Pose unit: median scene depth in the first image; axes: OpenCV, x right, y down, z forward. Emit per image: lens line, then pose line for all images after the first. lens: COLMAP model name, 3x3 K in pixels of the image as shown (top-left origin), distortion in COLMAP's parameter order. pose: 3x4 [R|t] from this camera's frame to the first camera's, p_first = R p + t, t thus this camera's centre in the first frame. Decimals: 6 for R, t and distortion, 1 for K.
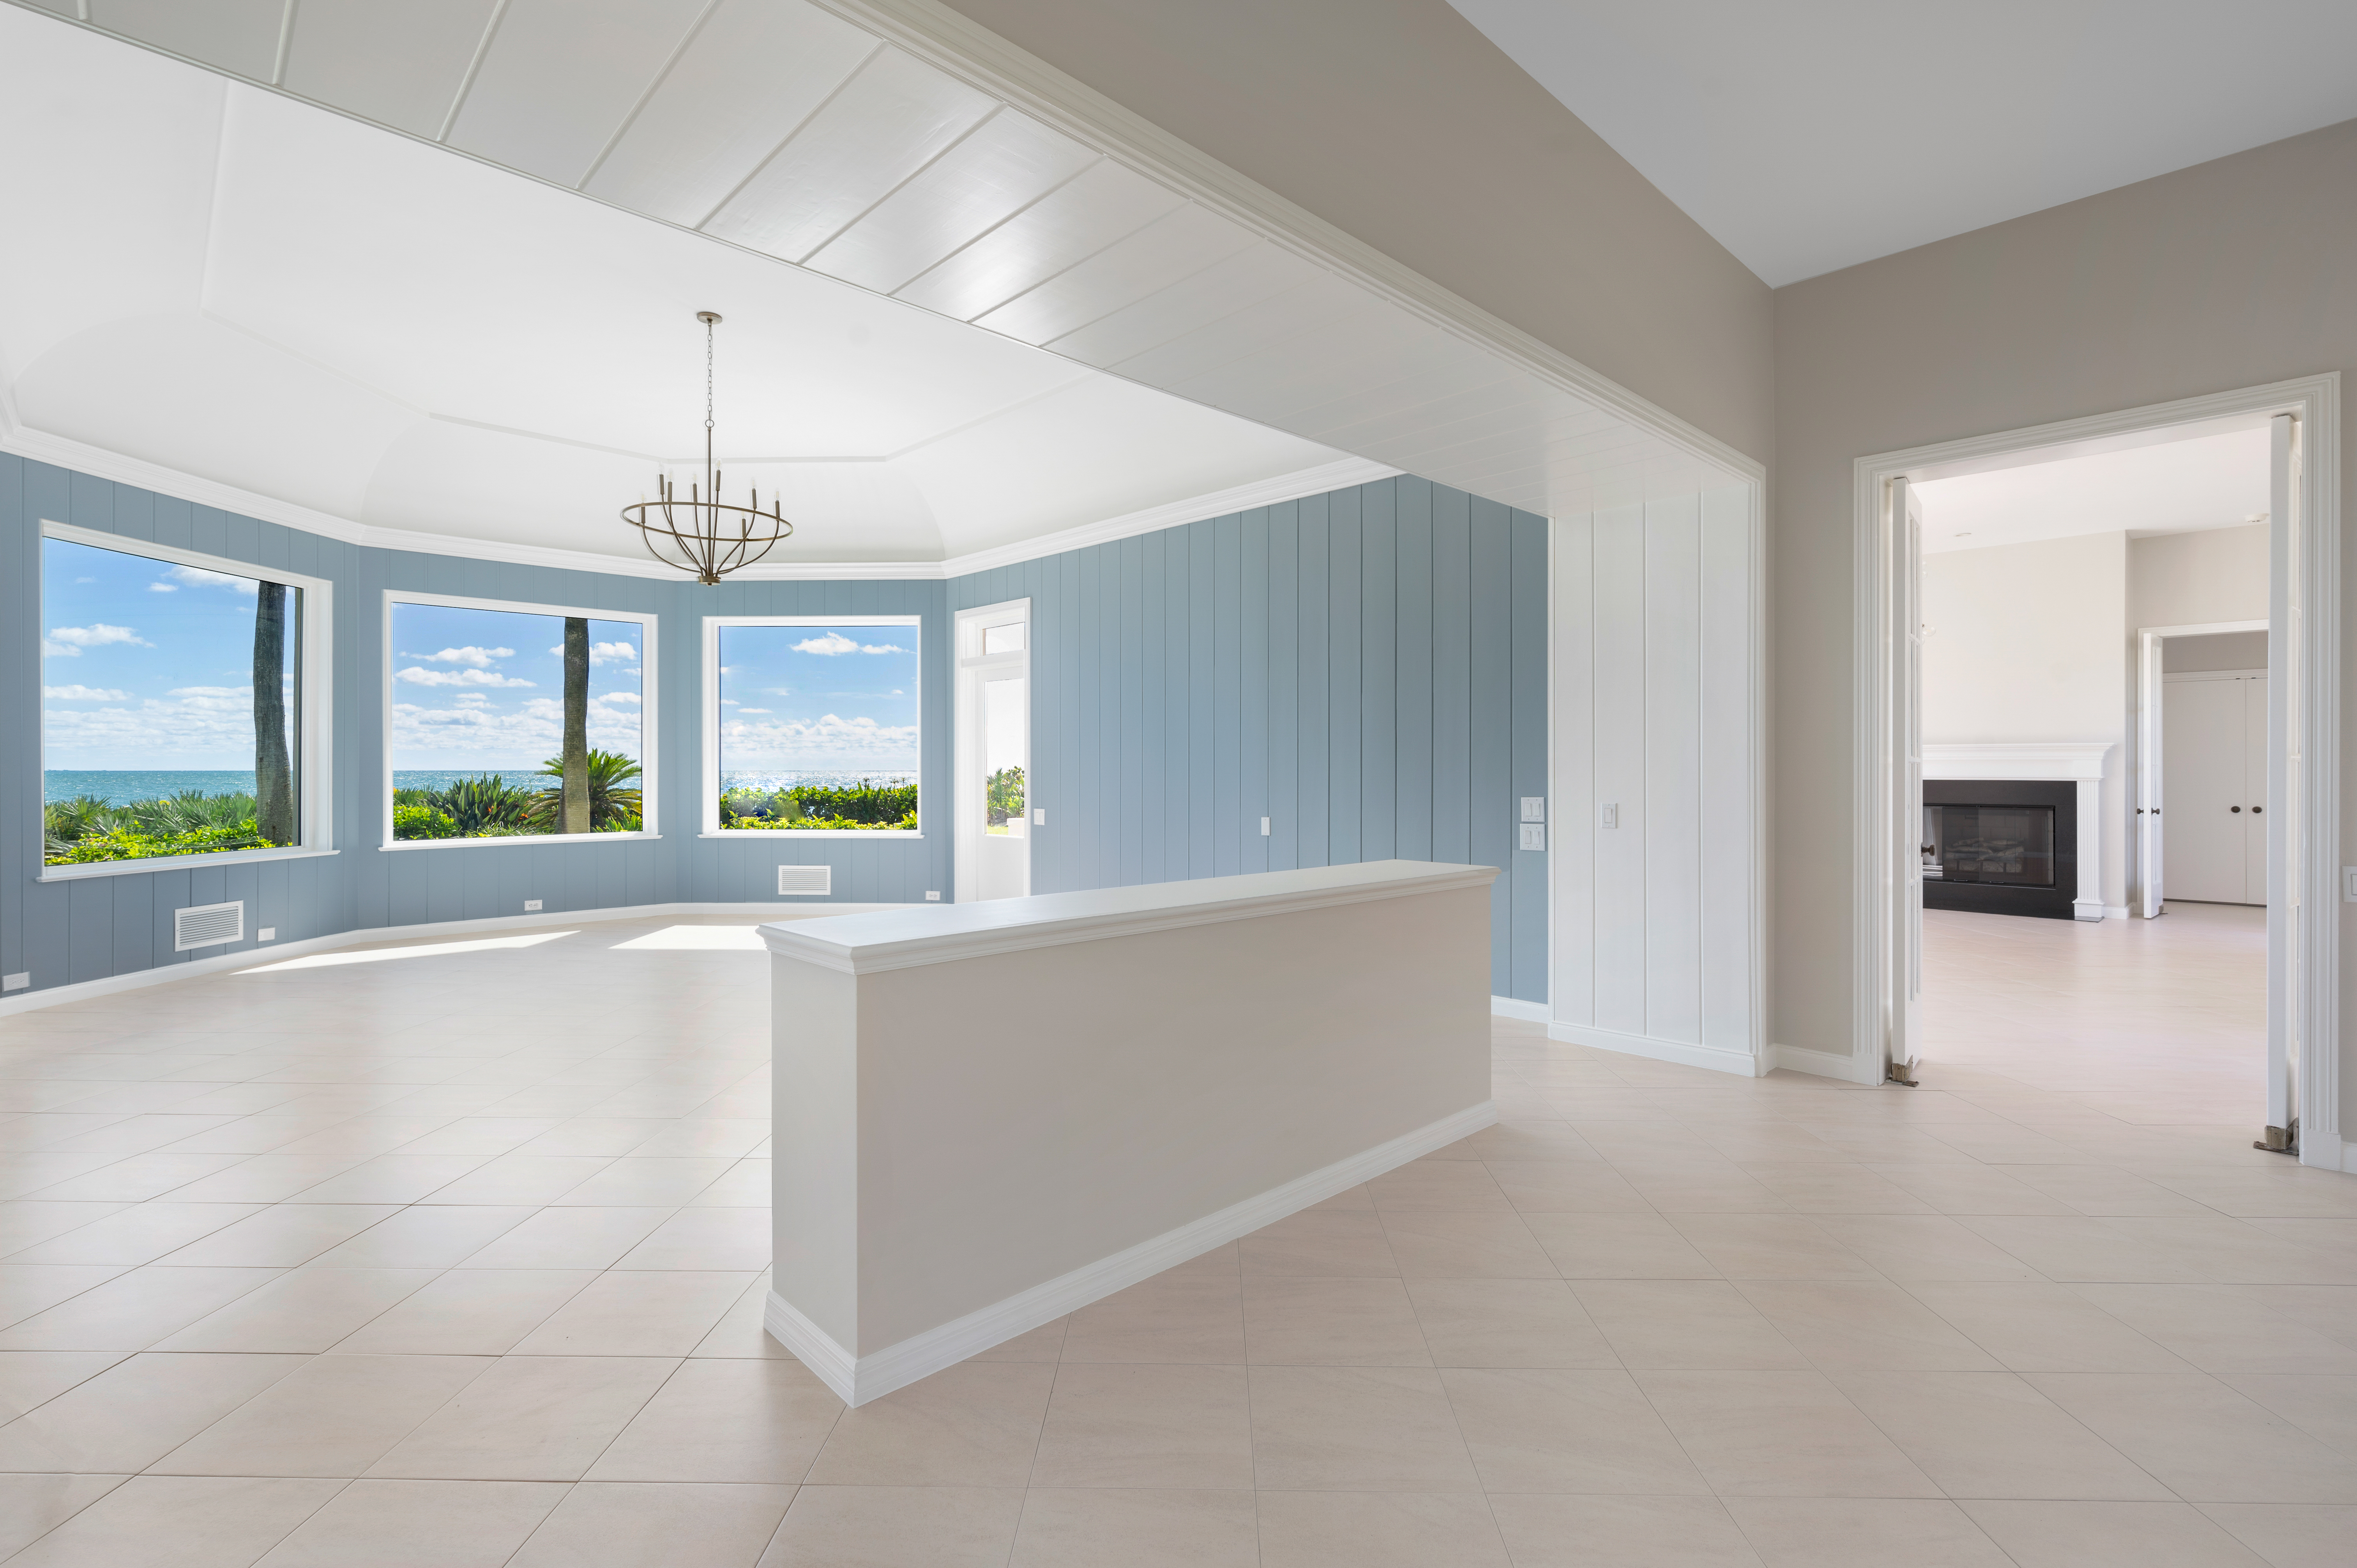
lens RADIAL K [[1080.5, 0, 1178.5], [0, 1080.5, 784.0], [0, 0, 1]] dist [-0.002160, -0.000506]
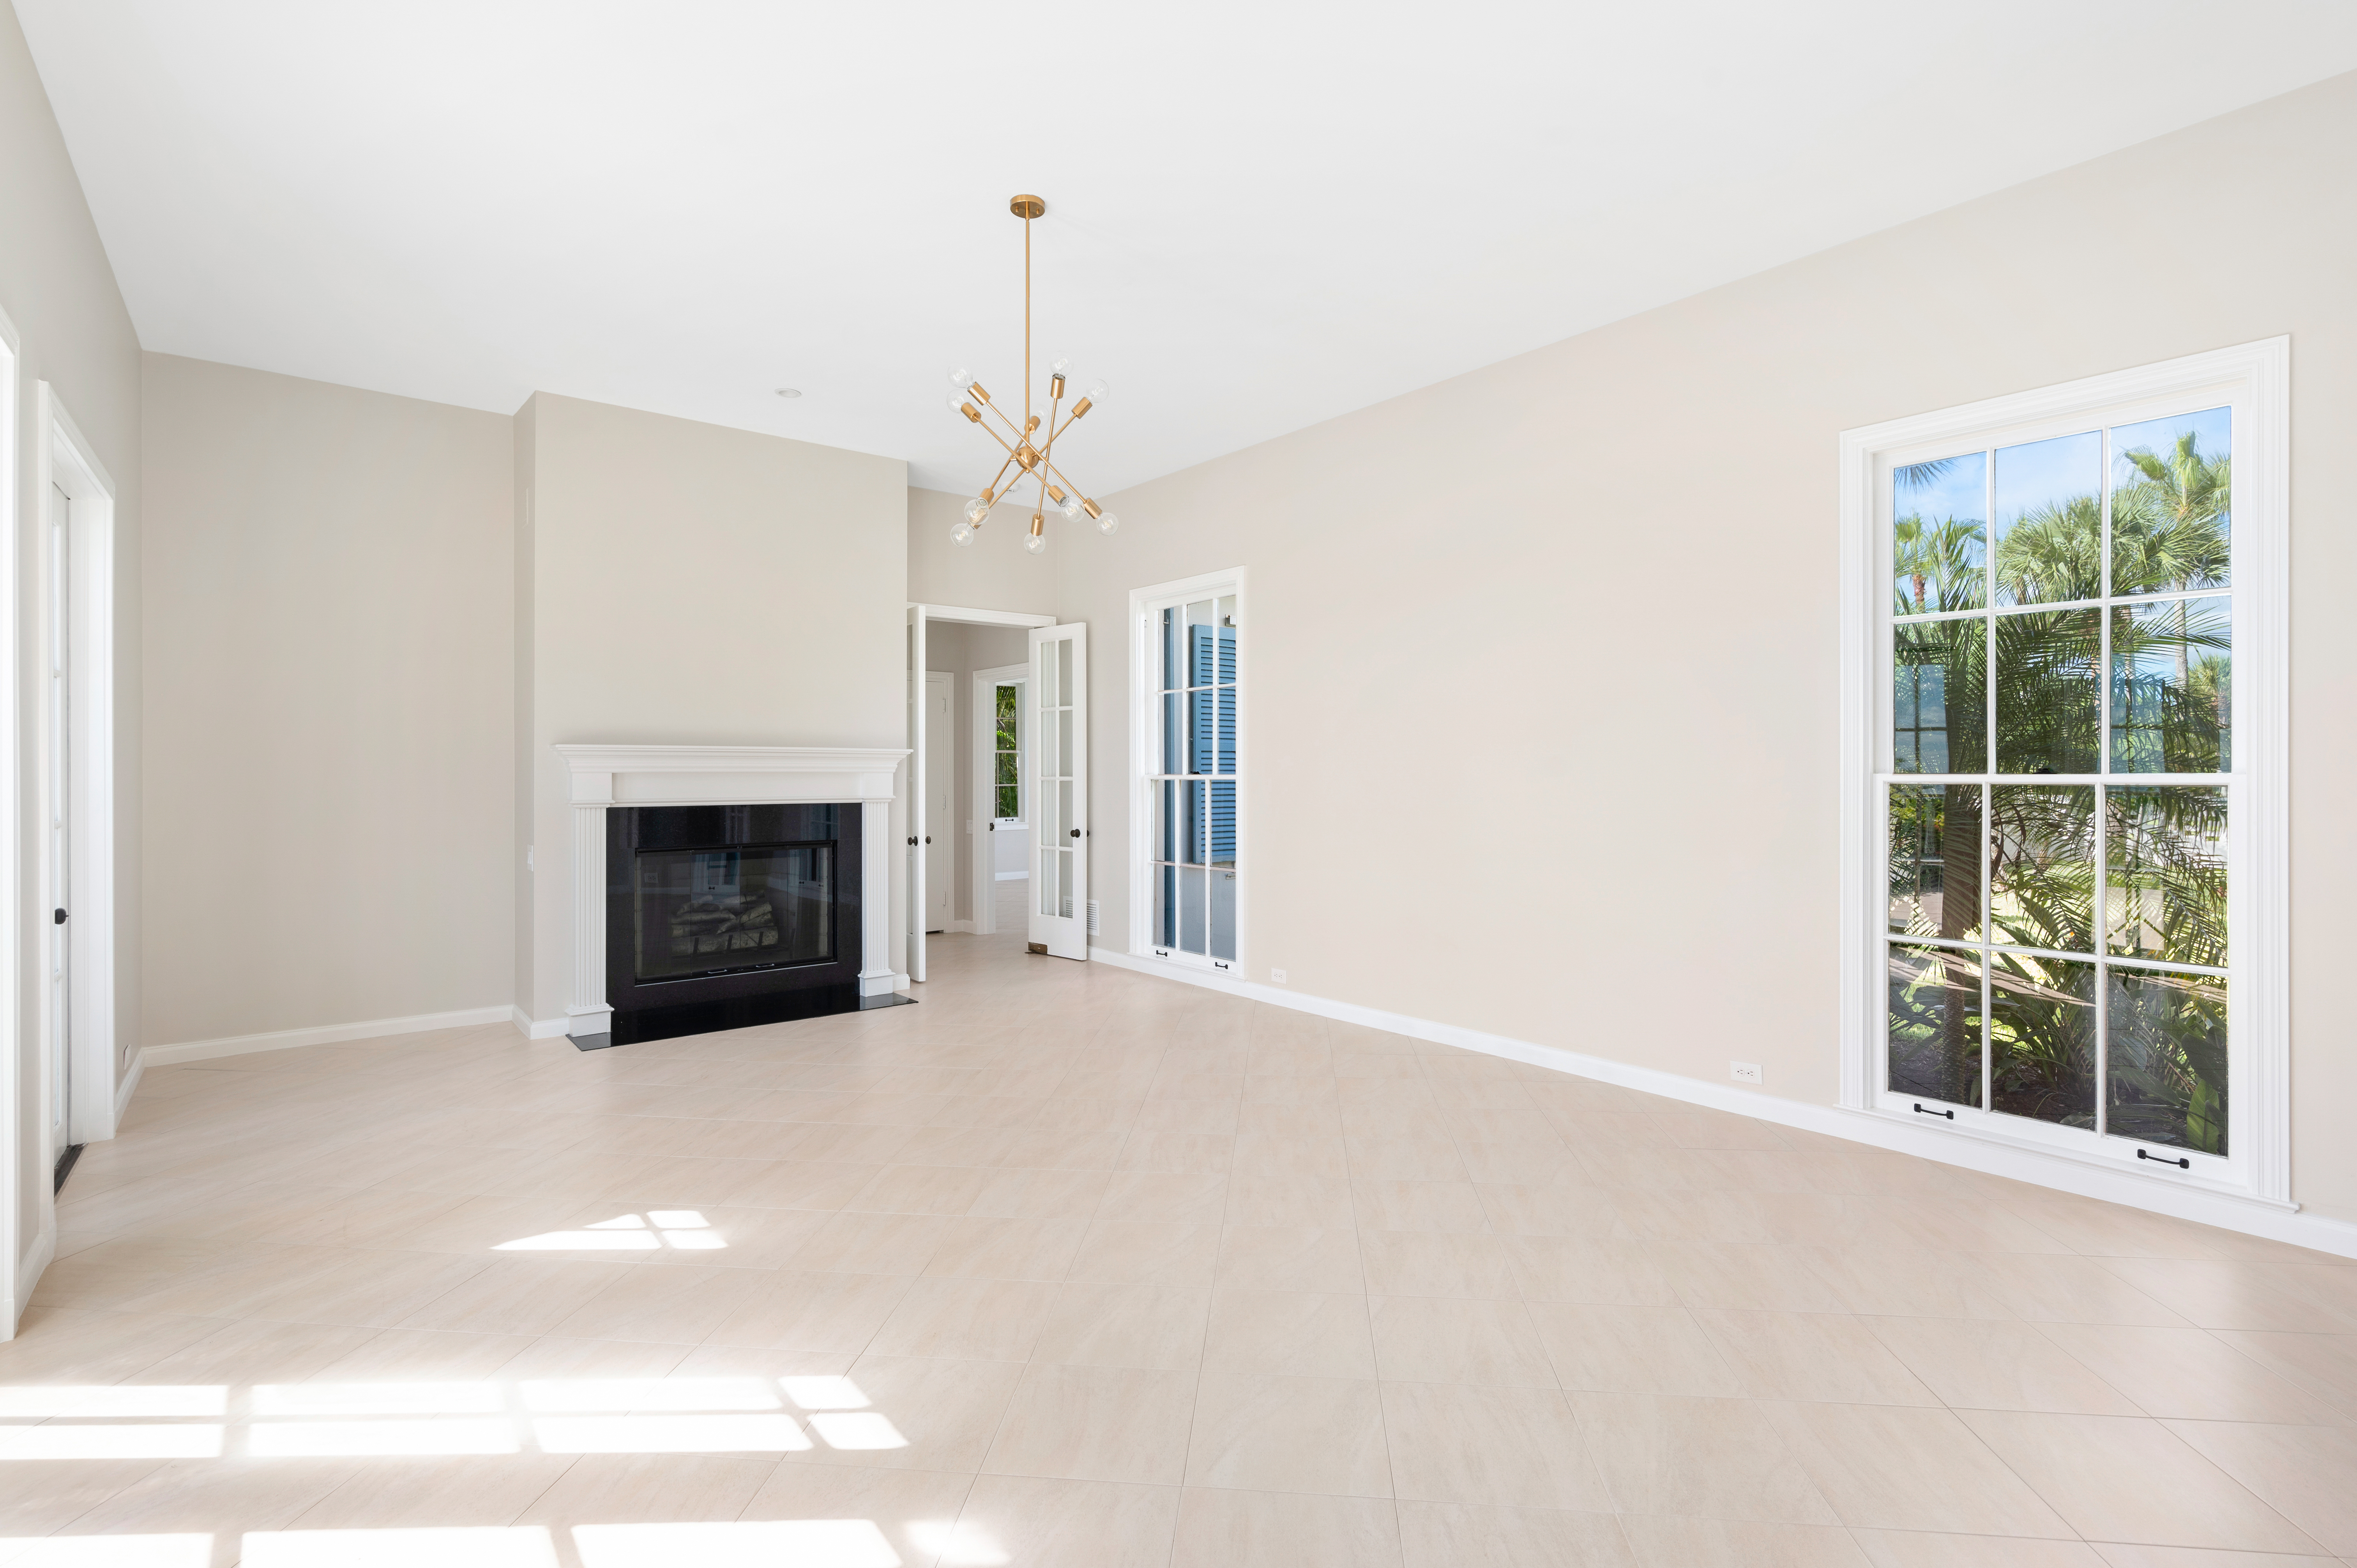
lens RADIAL K [[1066.6, 0, 1178.5], [0, 1066.6, 784.0], [0, 0, 1]] dist [-0.000249, -0.000154]
pose [[0.078863, -0.010461, 0.996831, 0.158028], [0.010125, 0.999902, 0.009692, -0.019779], [-0.996834, 0.009328, 0.078961, 0.739899]]
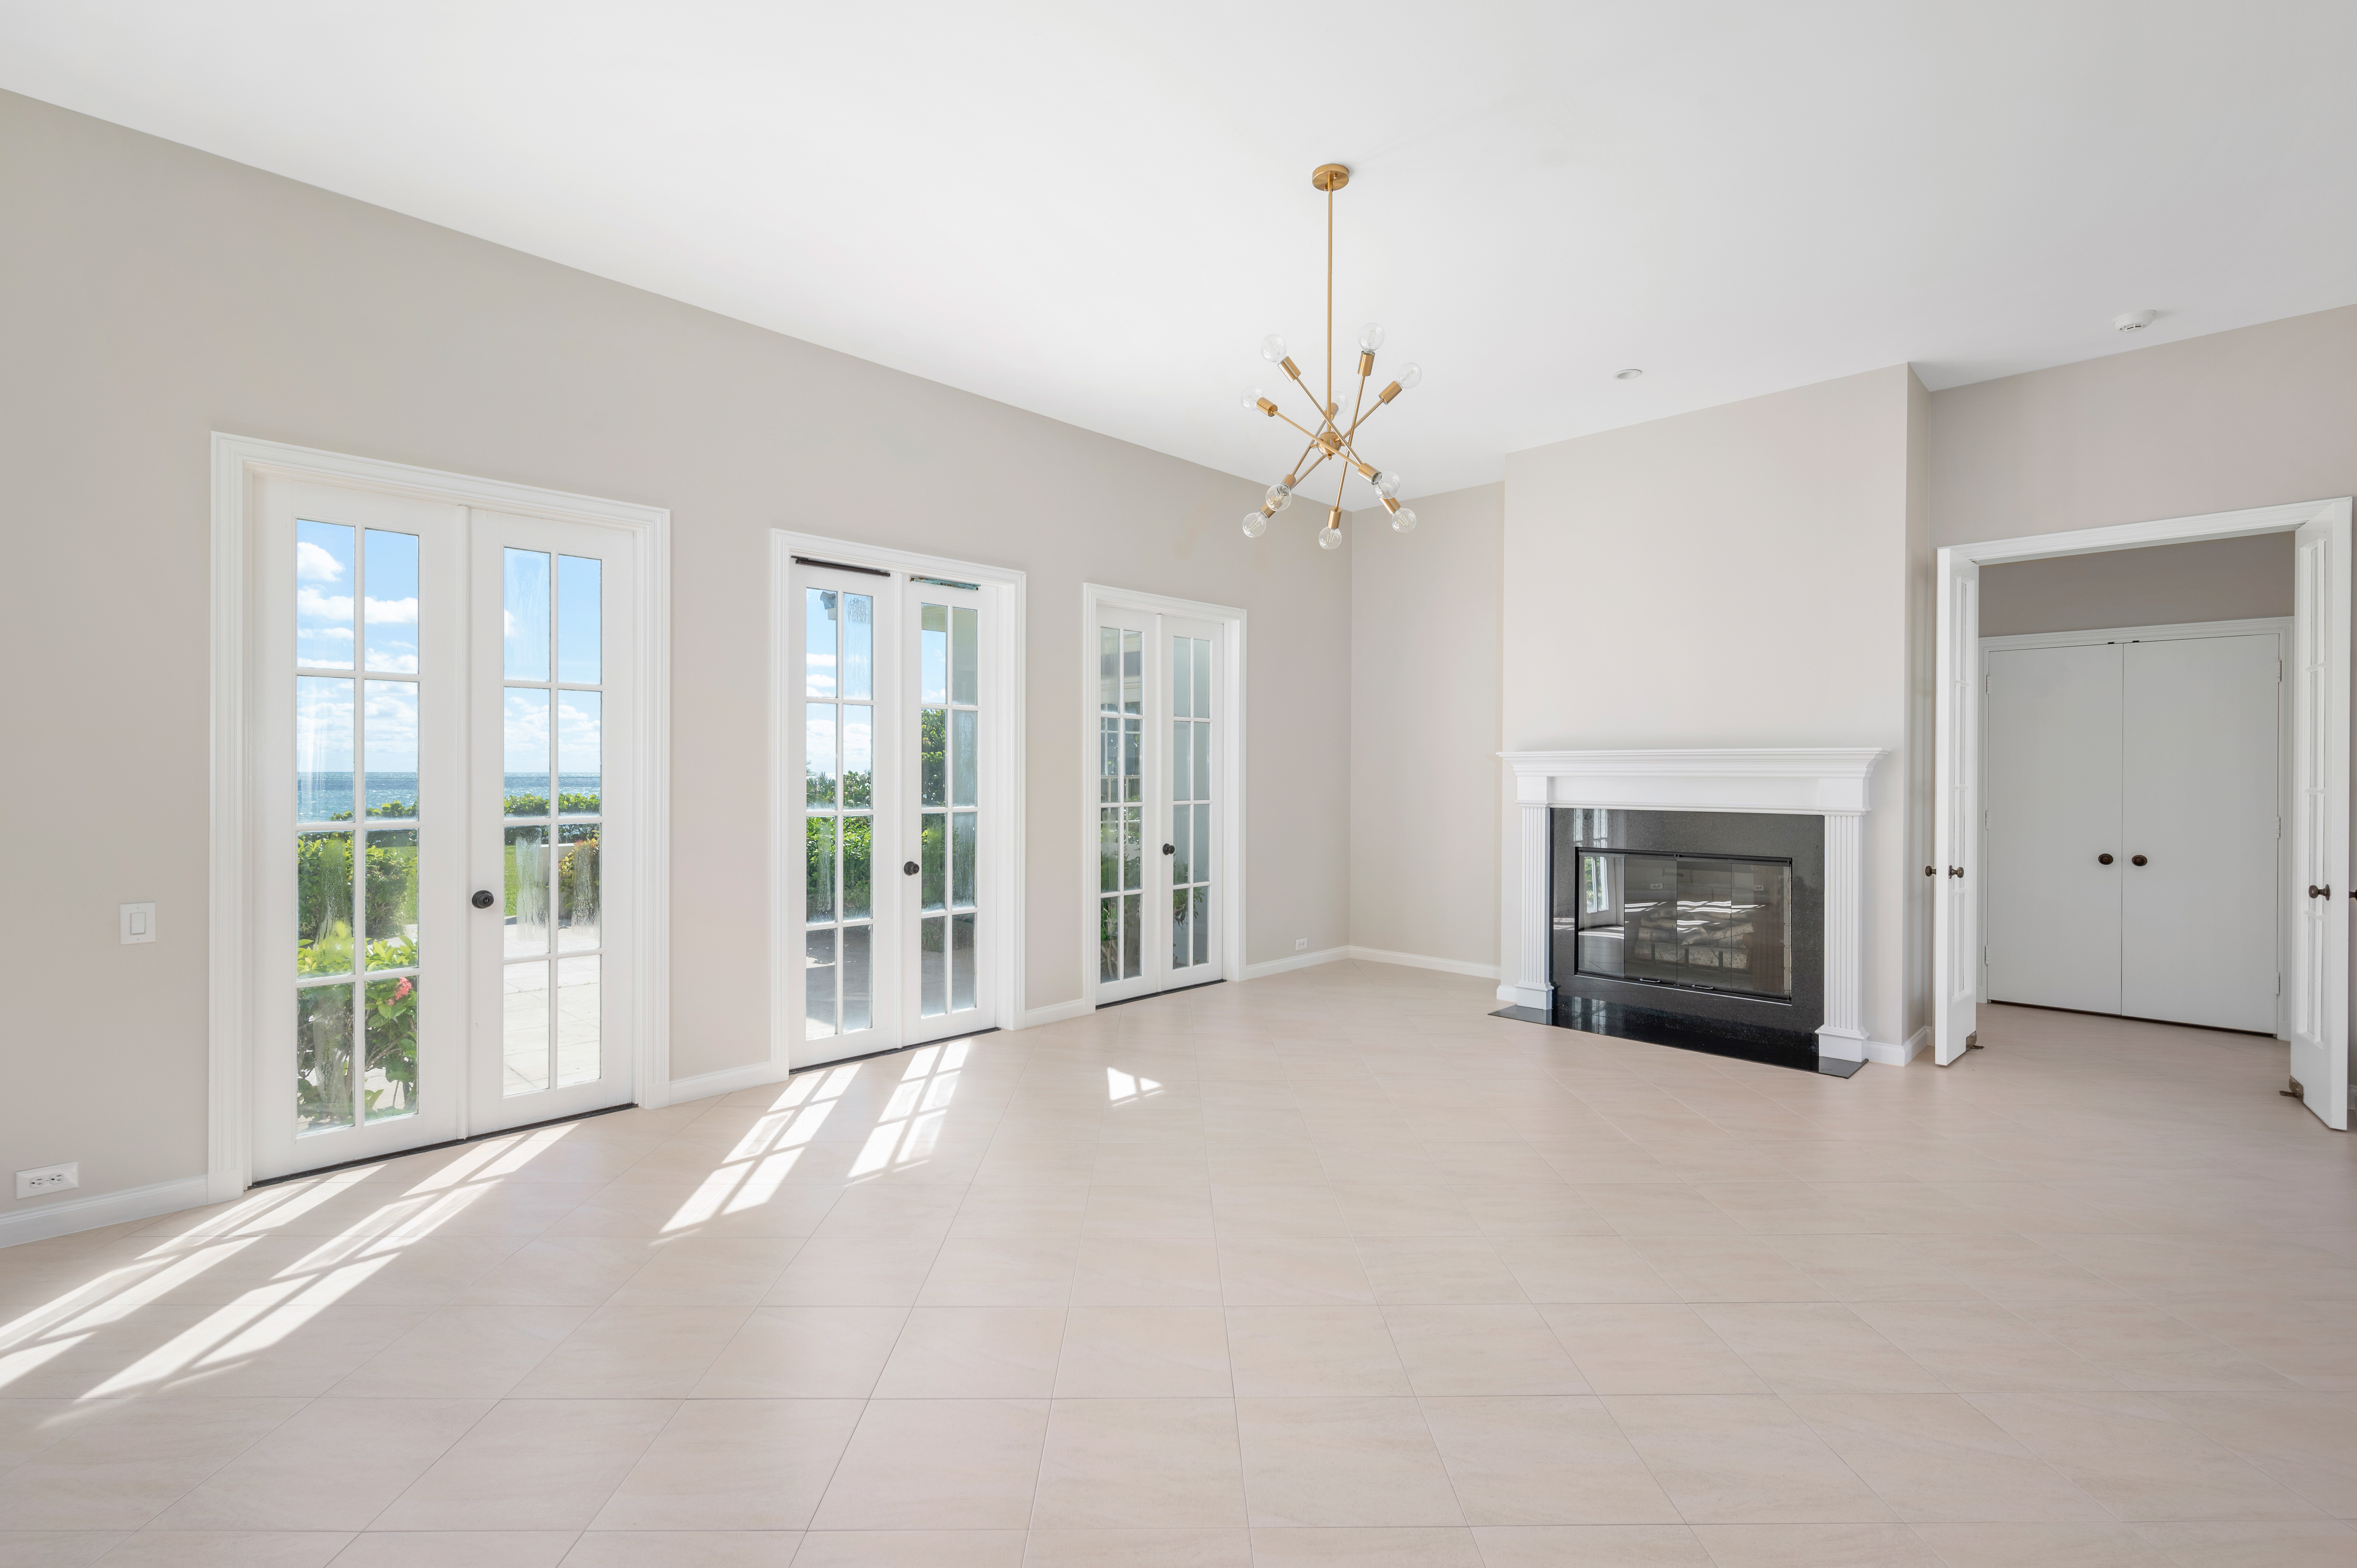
lens RADIAL K [[1066.6, 0, 1178.5], [0, 1066.6, 784.0], [0, 0, 1]] dist [-0.000249, -0.000154]
pose [[0.999290, 0.004363, 0.037419, 0.474436], [-0.004412, 0.999990, 0.001213, -0.018231], [-0.037413, -0.001378, 0.999299, 0.456469]]
